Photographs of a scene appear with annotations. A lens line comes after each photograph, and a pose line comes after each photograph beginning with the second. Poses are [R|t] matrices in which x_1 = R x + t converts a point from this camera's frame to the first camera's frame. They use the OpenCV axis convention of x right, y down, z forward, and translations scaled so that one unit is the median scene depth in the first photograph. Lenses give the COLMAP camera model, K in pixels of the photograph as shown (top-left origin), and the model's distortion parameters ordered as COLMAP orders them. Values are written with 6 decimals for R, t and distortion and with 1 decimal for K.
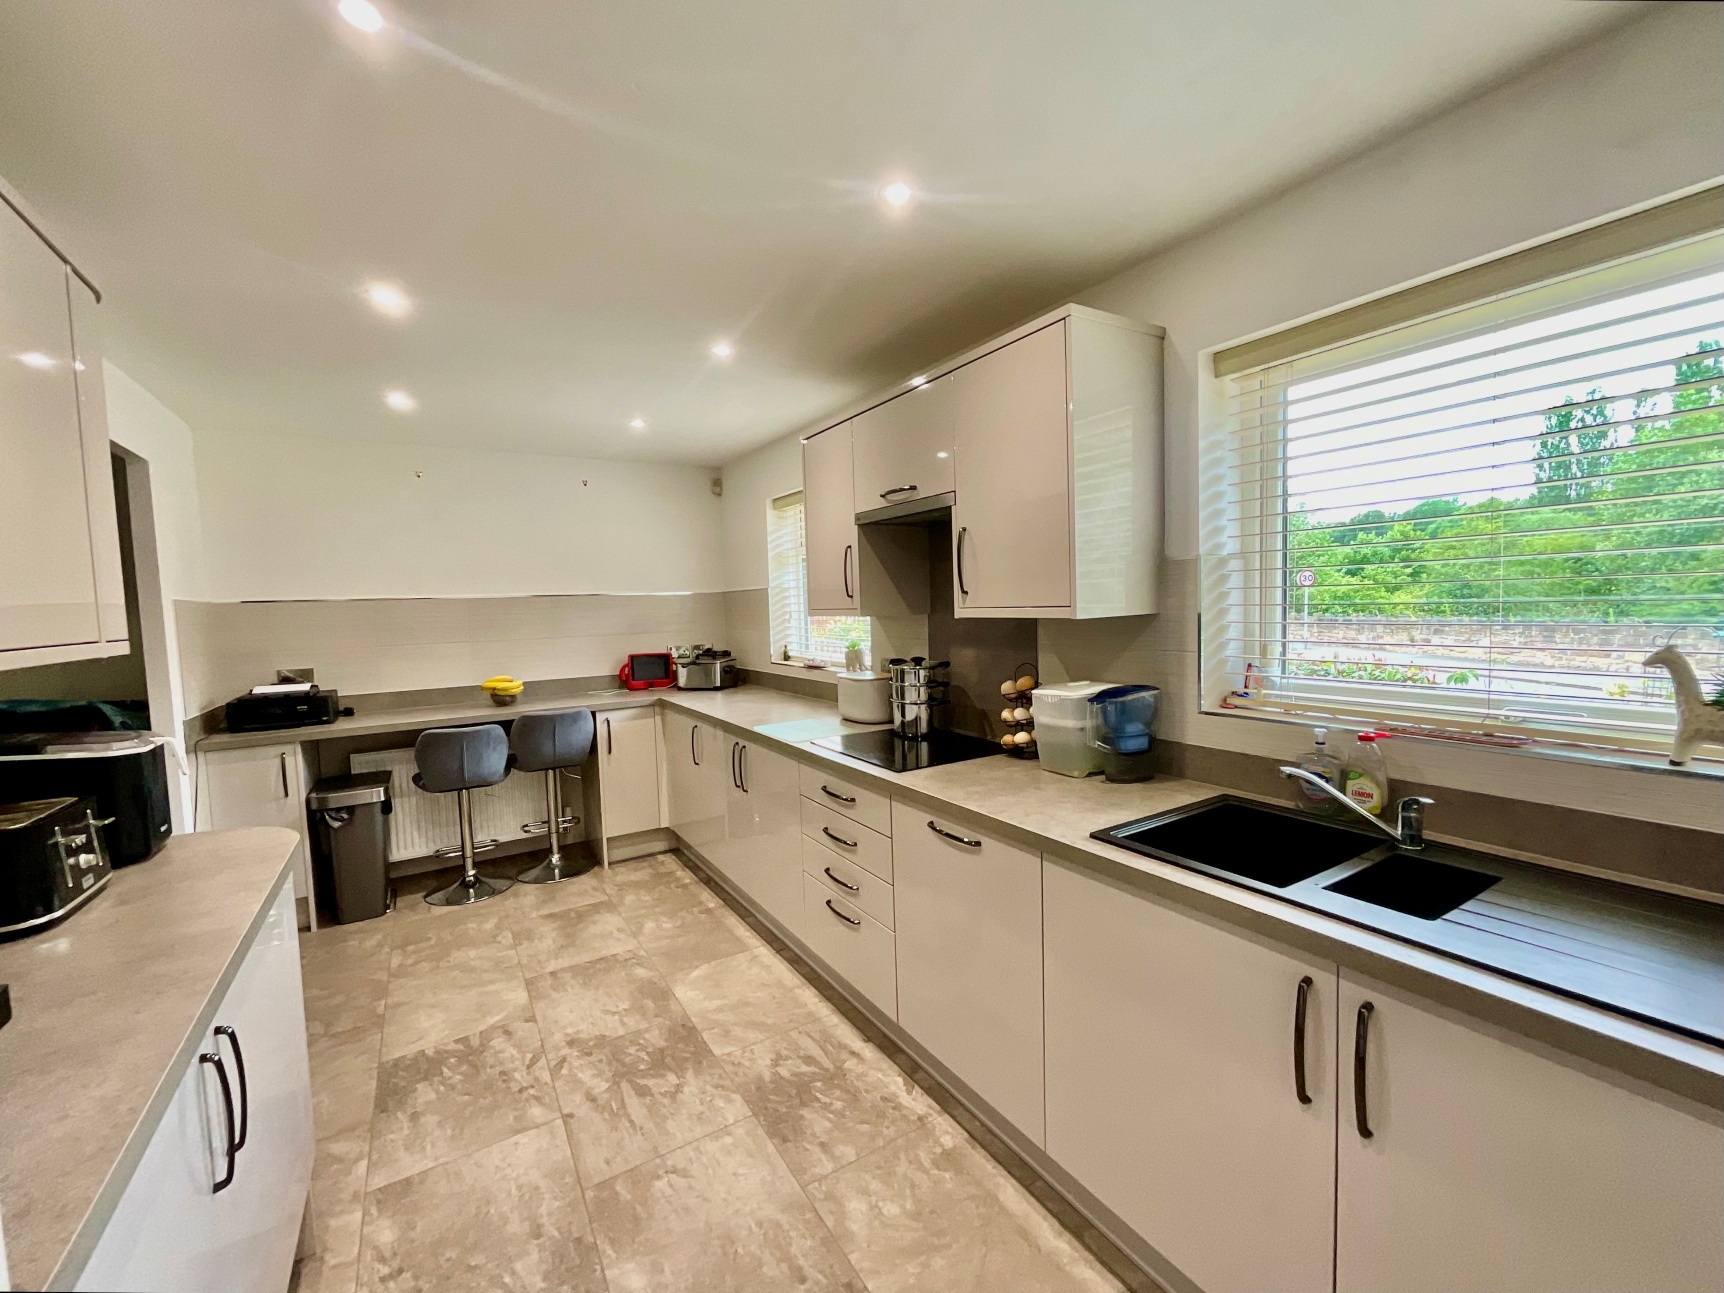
lens RADIAL K [[720.2, 0, 880.2], [0, 720.2, 652.2], [0, 0, 1]] dist [-0.007889, 0.002142]
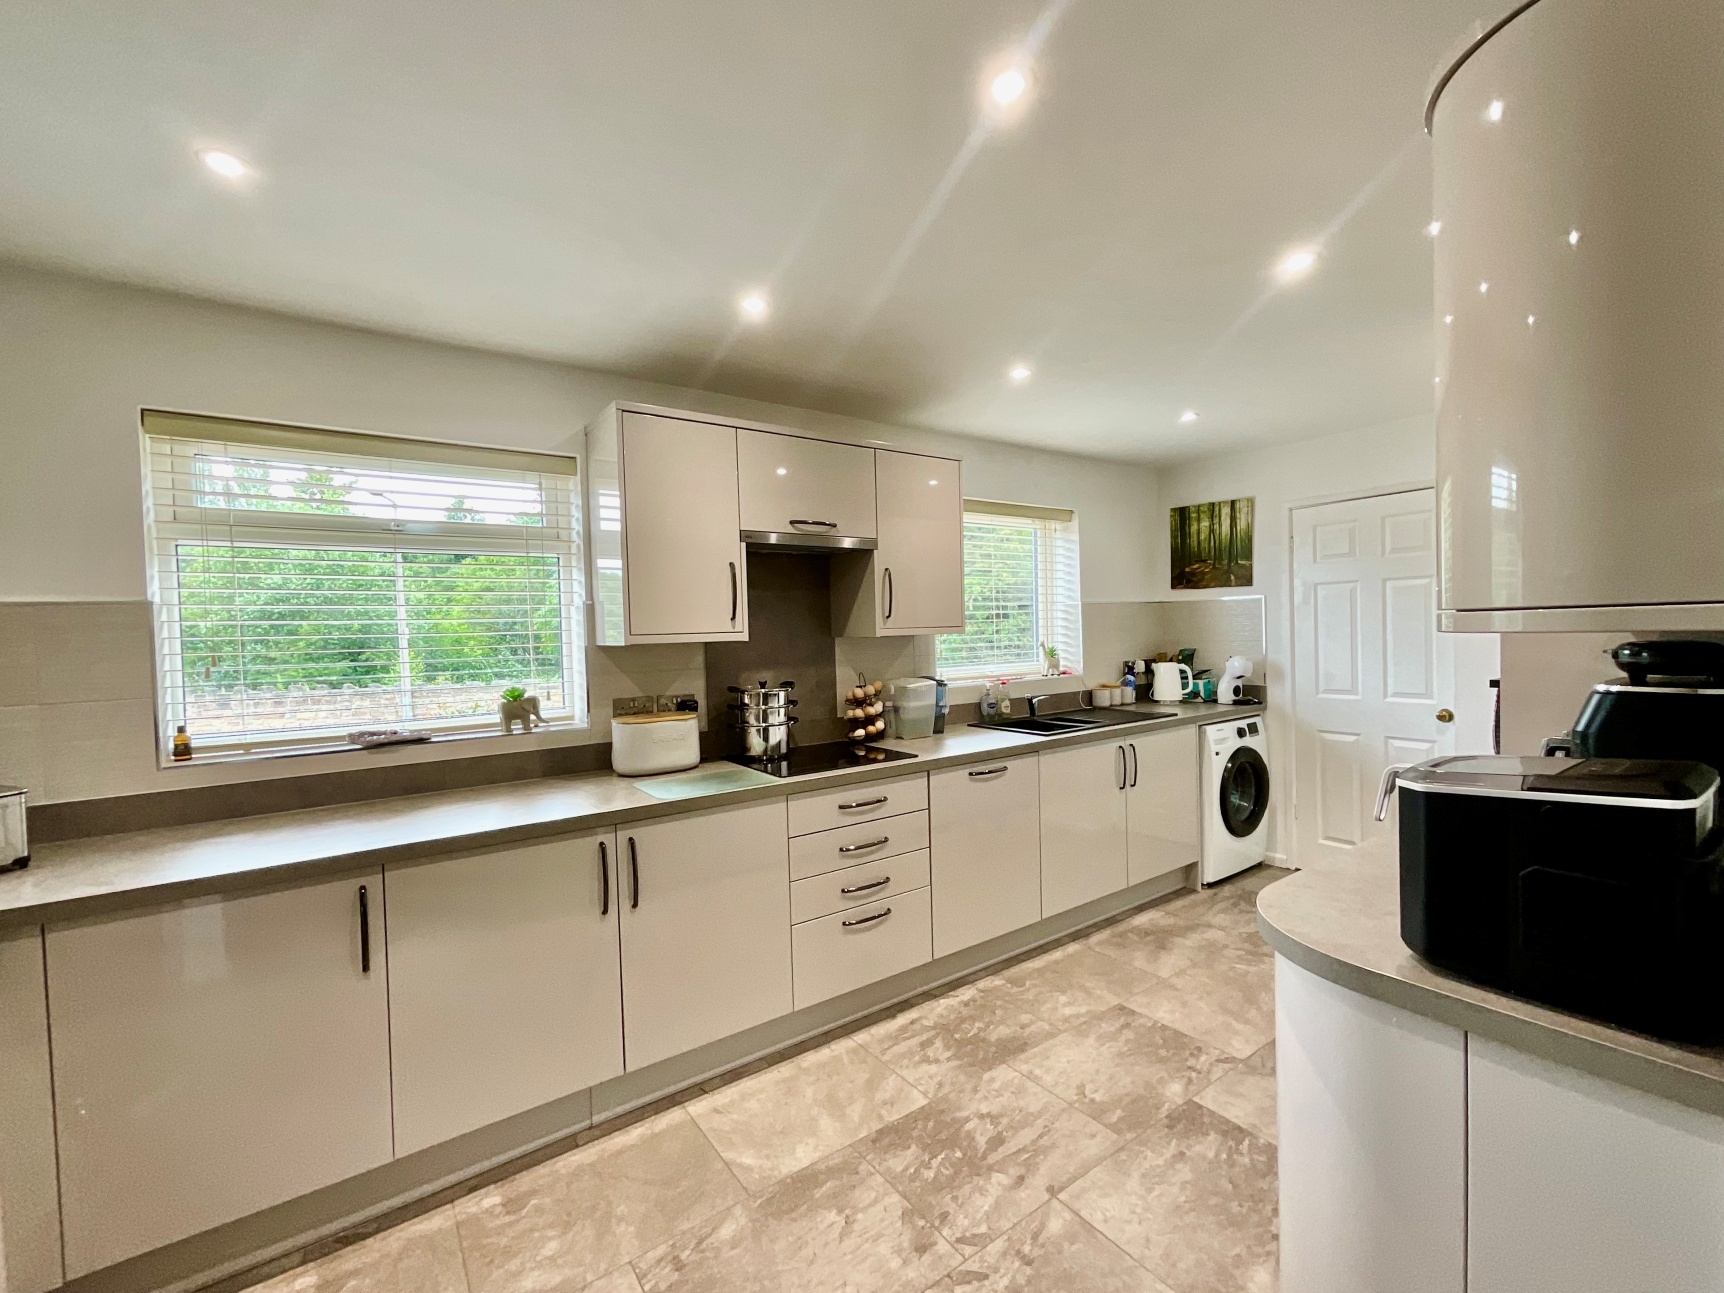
lens RADIAL K [[720.2, 0, 878.0], [0, 720.2, 643.5], [0, 0, 1]] dist [-0.007889, 0.002142]
pose [[-0.072633, 0.018734, 0.997183, -1.191067], [0.099912, 0.994931, -0.011414, -0.021137], [-0.992342, 0.098801, -0.074136, 1.108628]]
